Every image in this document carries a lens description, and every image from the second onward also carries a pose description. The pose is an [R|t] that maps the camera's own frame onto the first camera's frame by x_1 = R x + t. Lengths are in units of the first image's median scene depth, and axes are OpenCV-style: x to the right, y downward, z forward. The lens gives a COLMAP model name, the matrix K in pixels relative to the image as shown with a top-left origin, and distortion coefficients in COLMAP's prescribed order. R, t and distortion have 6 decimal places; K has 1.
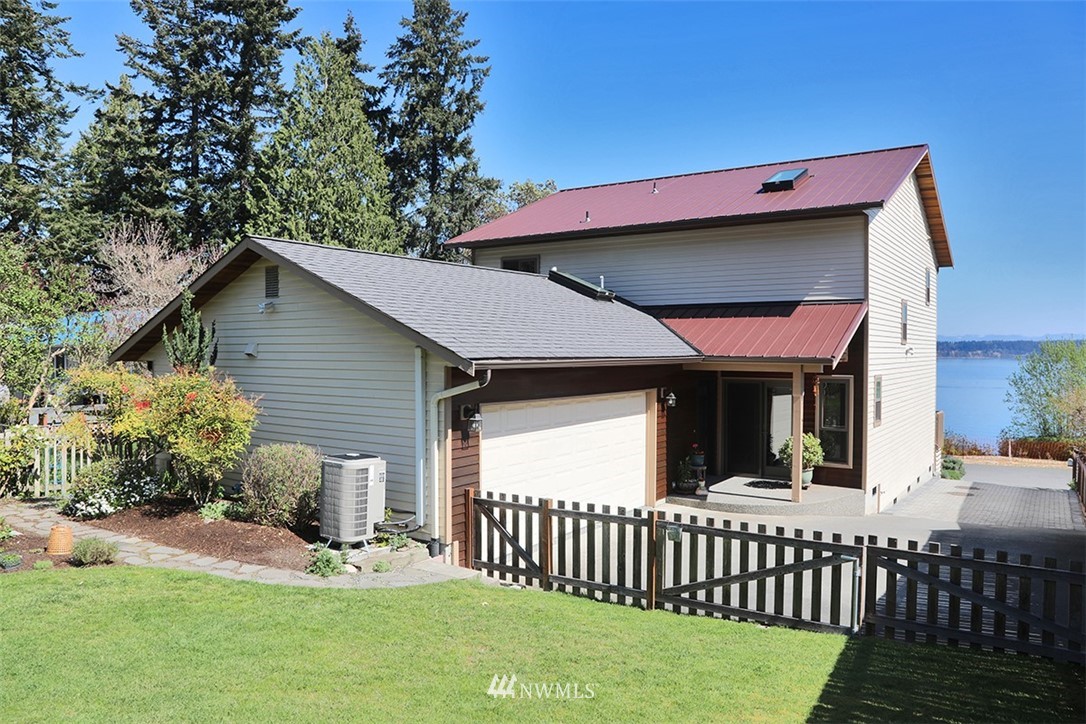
lens RADIAL K [[760.0, 0, 543.0], [0, 760.0, 362.0], [0, 0, 1]] dist [-0.091895, -0.000486]
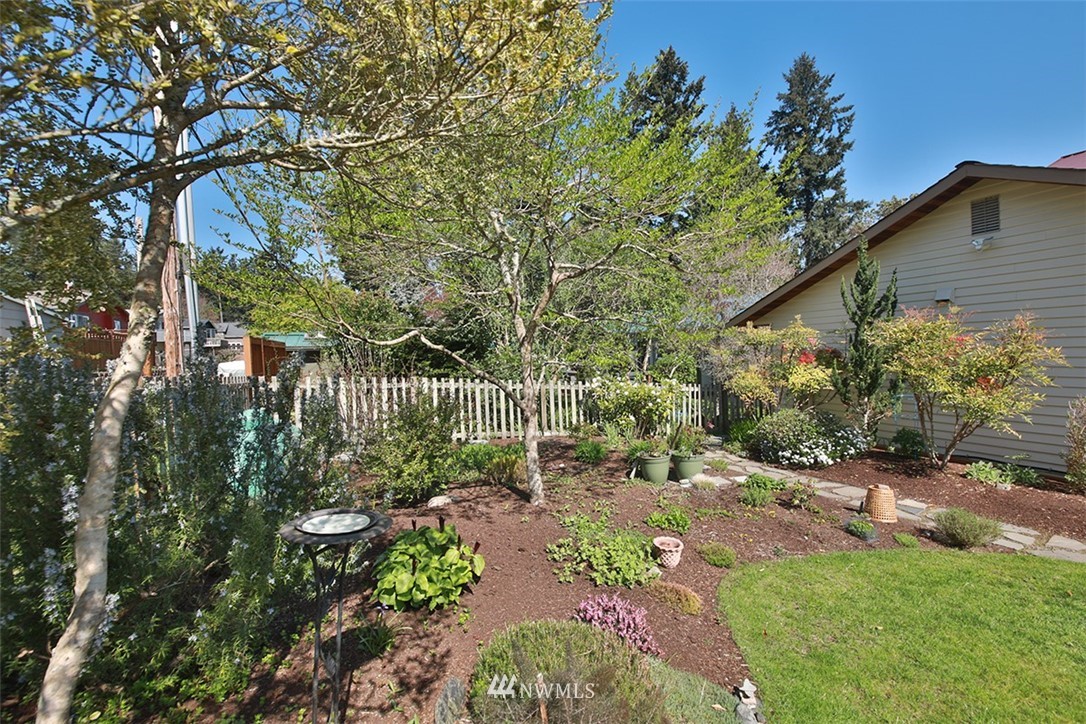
lens RADIAL K [[452.2, 0, 543.0], [0, 452.2, 362.0], [0, 0, 1]] dist [-0.000220, -0.000085]
pose [[0.843788, -0.017170, -0.536402, -0.116145], [0.025372, 0.999647, 0.007913, 0.011180], [0.536077, -0.020286, 0.843925, 0.058375]]
